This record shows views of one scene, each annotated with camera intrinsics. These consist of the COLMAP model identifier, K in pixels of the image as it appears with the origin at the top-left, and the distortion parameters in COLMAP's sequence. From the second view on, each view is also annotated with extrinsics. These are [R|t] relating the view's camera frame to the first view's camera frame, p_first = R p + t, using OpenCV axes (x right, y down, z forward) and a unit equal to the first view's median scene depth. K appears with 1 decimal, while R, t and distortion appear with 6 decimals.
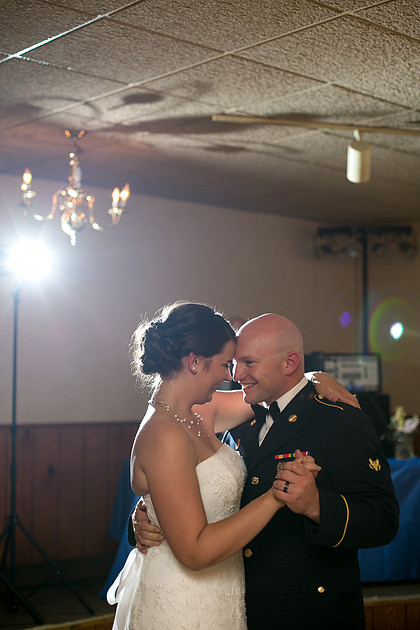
lens RADIAL K [[952.8, 0, 210.0], [0, 952.8, 315.0], [0, 0, 1]] dist [-0.158229, -0.036691]
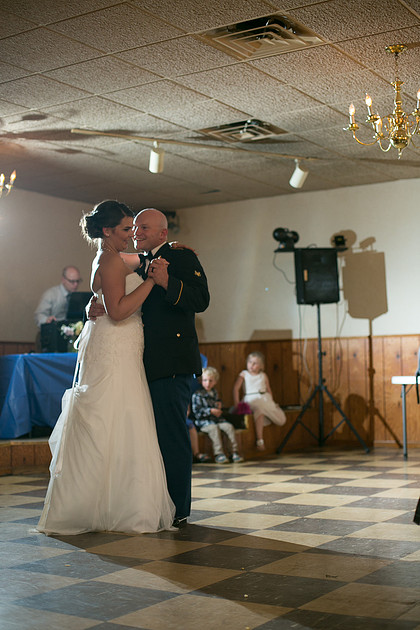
lens RADIAL K [[952.8, 0, 210.0], [0, 952.8, 315.0], [0, 0, 1]] dist [-0.158229, -0.036691]
pose [[0.960001, -0.006153, 0.279928, -0.225451], [0.012243, 0.999725, -0.020012, 0.147020], [-0.279728, 0.022639, 0.959812, -0.632570]]
